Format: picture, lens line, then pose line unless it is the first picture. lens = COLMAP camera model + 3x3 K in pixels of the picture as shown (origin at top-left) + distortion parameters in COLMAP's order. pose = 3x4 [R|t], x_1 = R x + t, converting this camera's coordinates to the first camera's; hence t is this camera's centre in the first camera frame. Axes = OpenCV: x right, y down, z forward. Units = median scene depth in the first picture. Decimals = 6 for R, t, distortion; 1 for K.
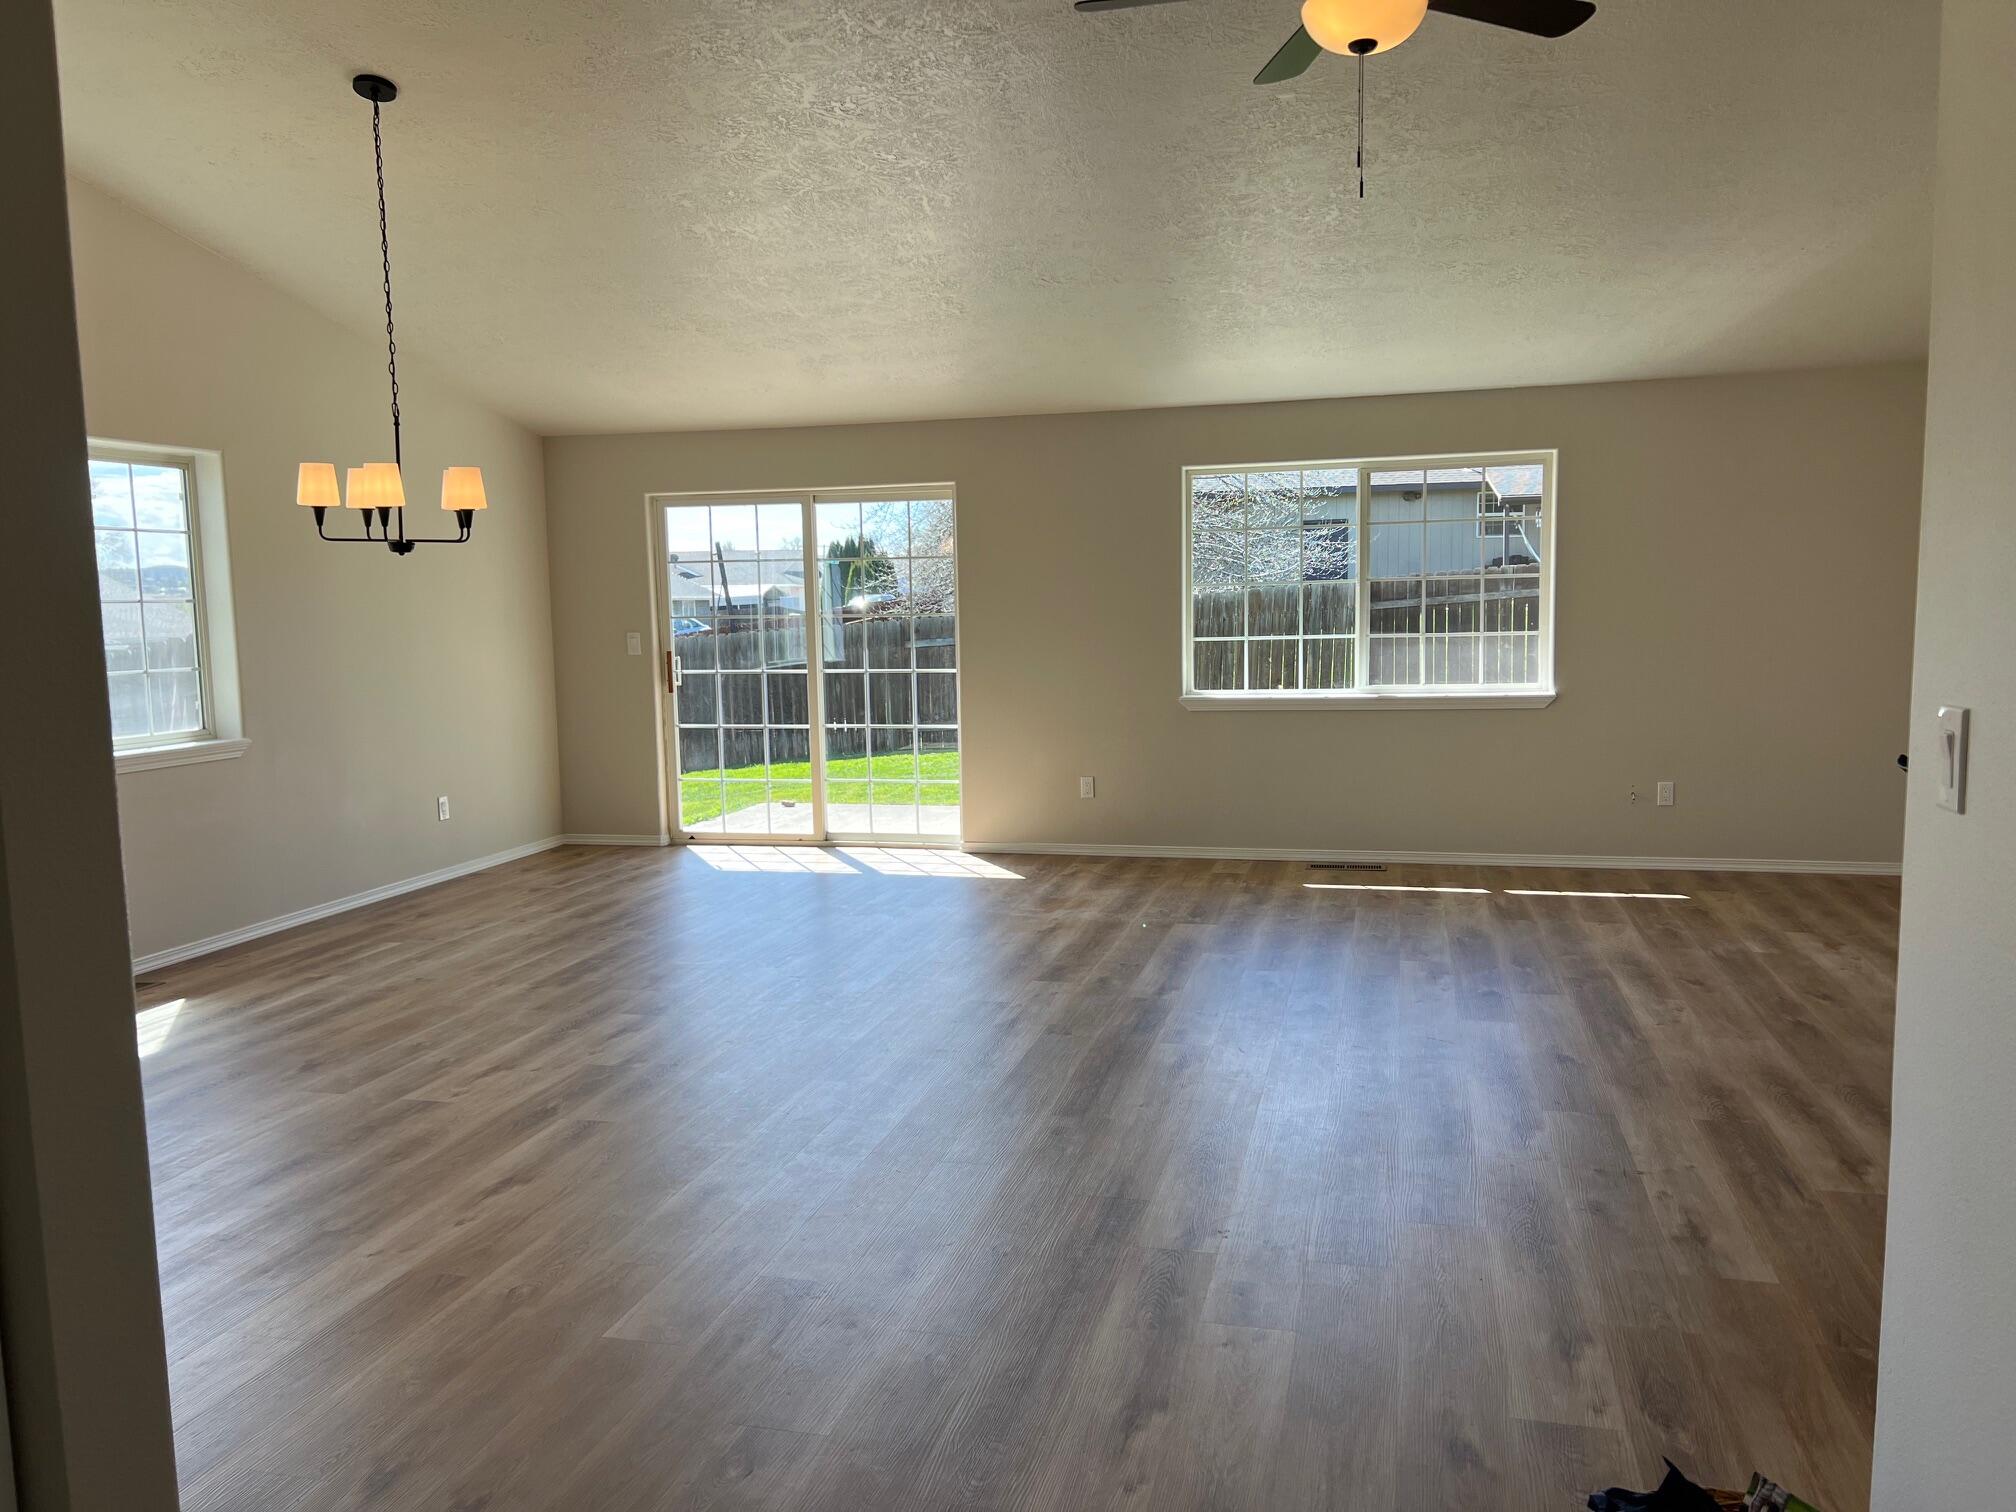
lens RADIAL K [[1524.7, 0, 1005.0], [0, 1524.7, 764.8], [0, 0, 1]] dist [0.052674, -0.065137]
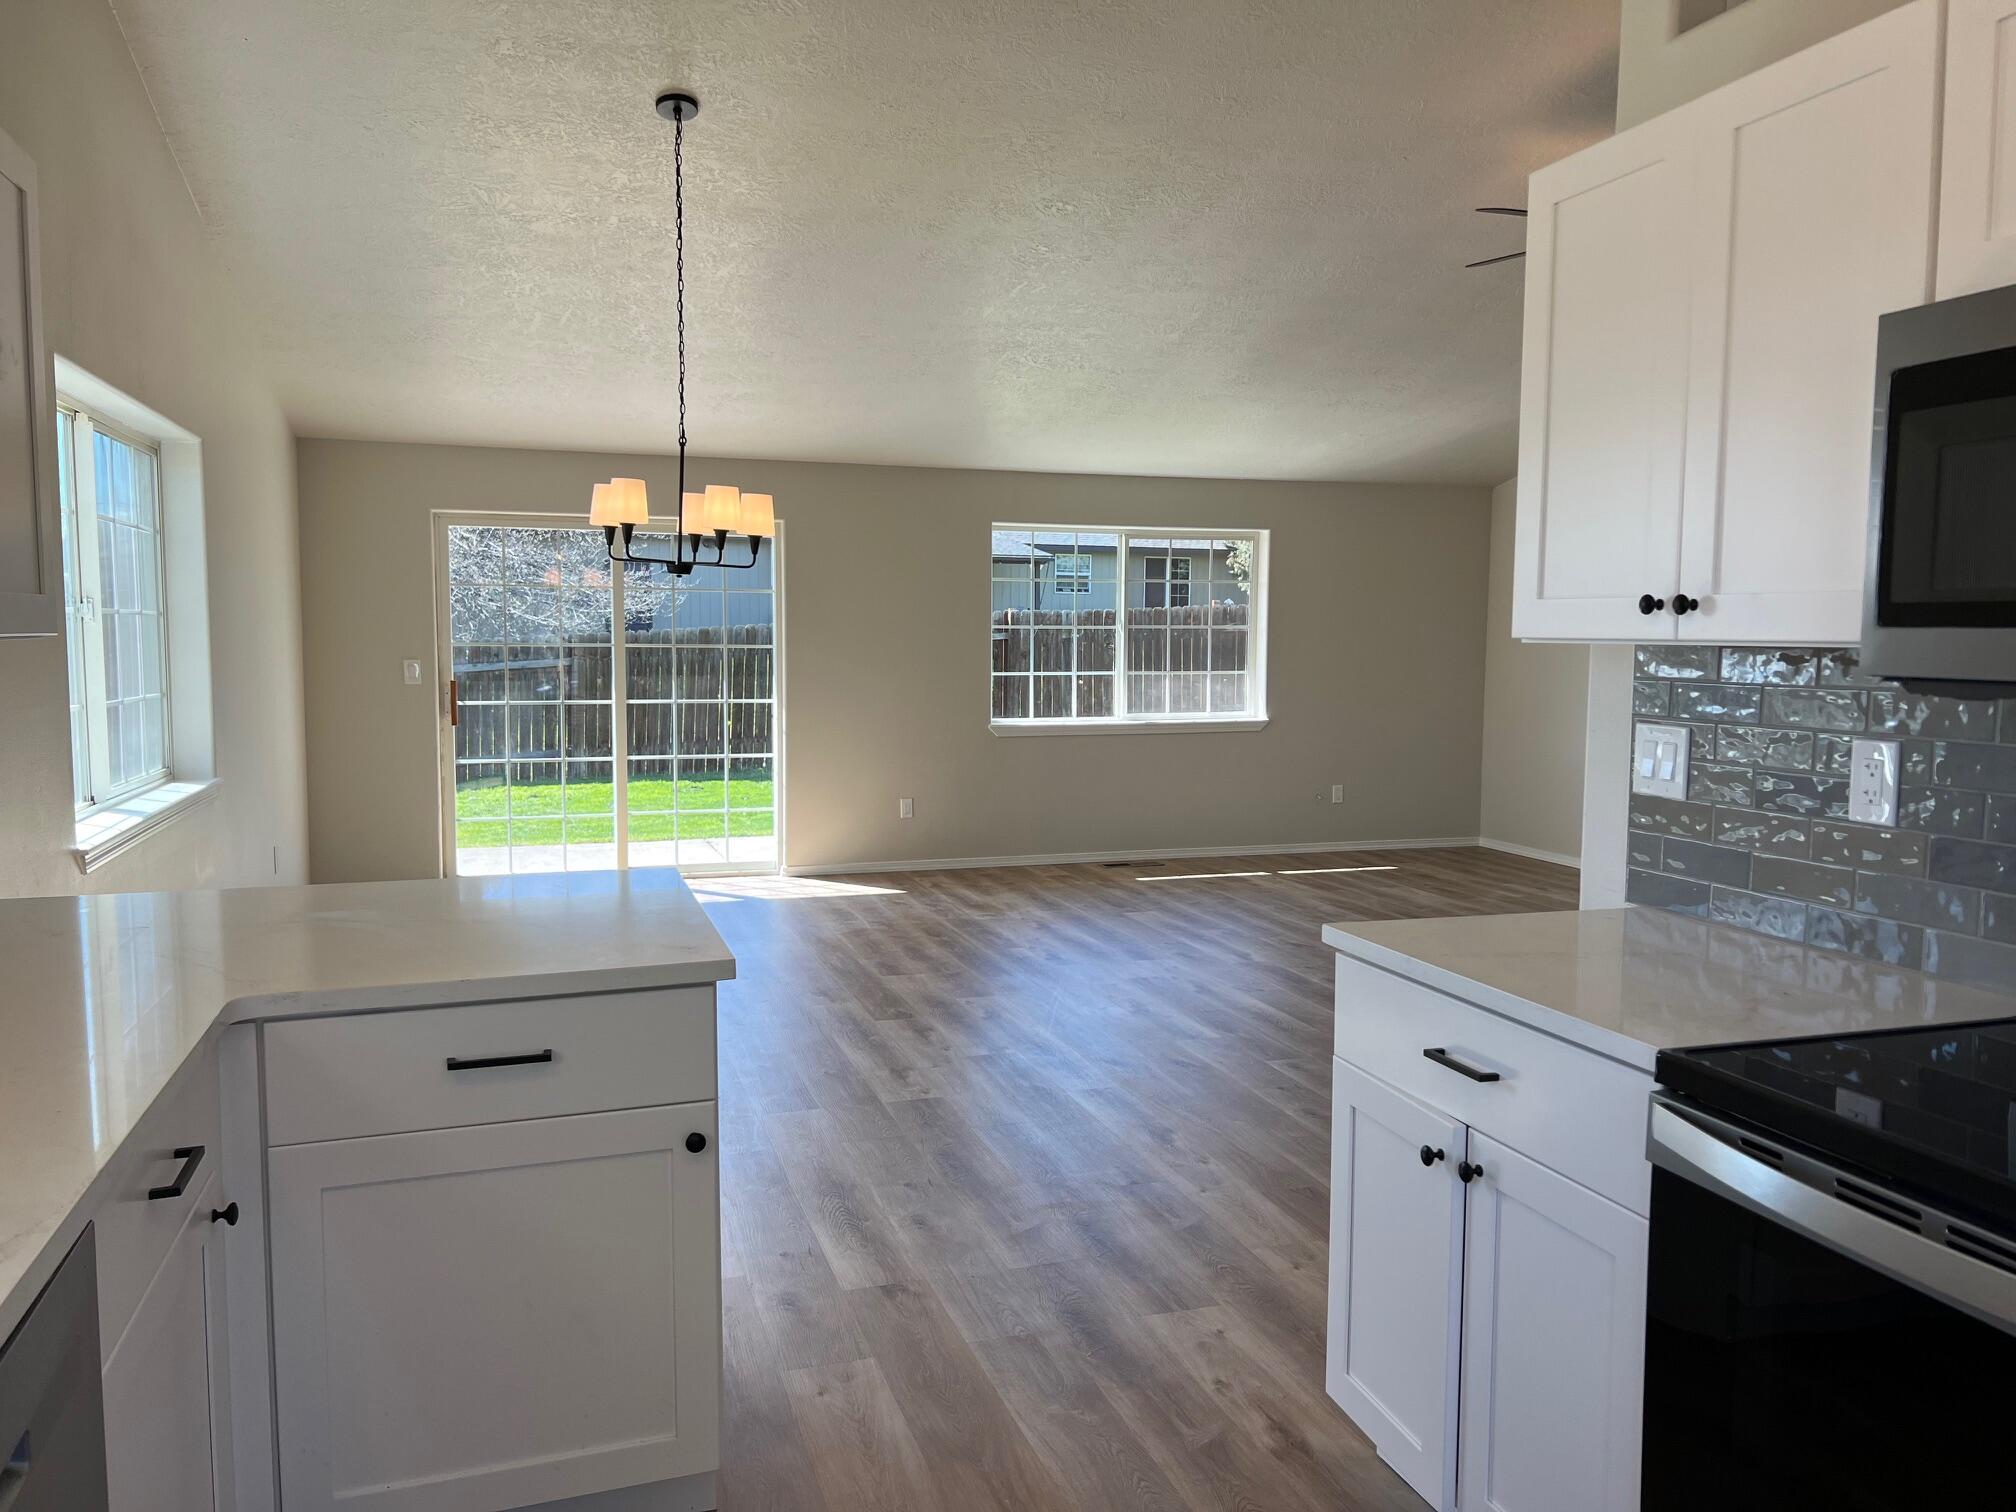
lens RADIAL K [[1524.7, 0, 1018.4], [0, 1524.7, 762.5], [0, 0, 1]] dist [0.052674, -0.065137]
pose [[0.837831, -0.020307, 0.545552, -0.550609], [0.036196, 0.999175, -0.018396, 0.006109], [-0.544728, 0.035159, 0.837875, 0.047377]]
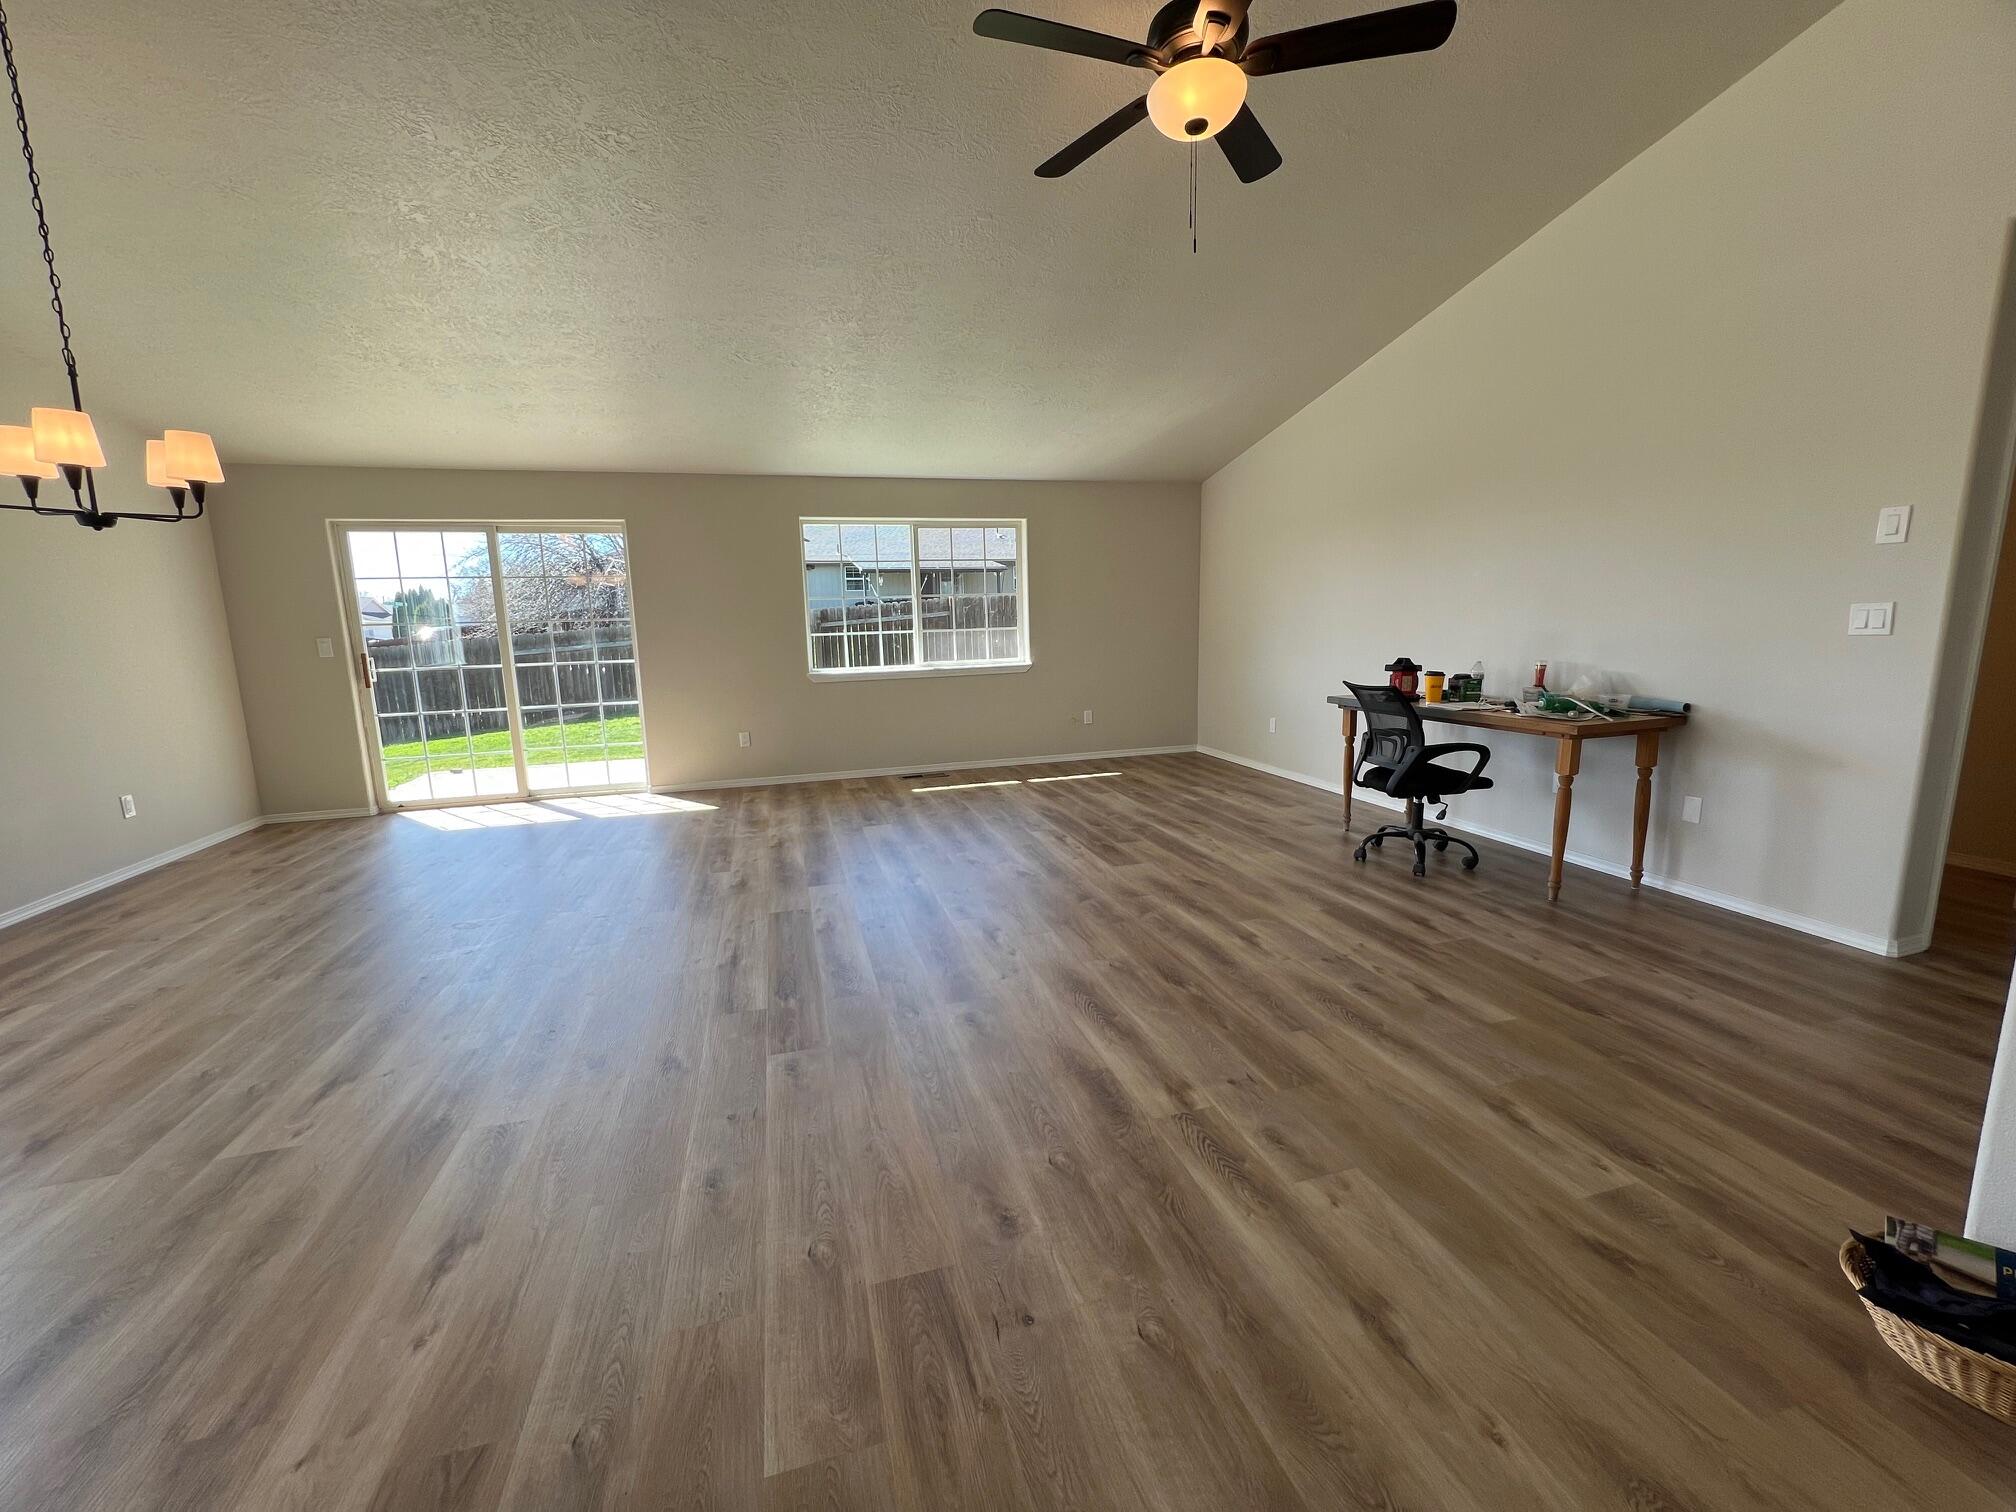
lens RADIAL K [[808.2, 0, 1003.8], [0, 808.2, 751.8], [0, 0, 1]] dist [-0.004125, 0.000996]
pose [[0.860550, -0.085488, 0.502140, -0.139472], [0.064373, 0.996164, 0.059274, -0.003547], [-0.505281, -0.018684, 0.862752, 0.250975]]
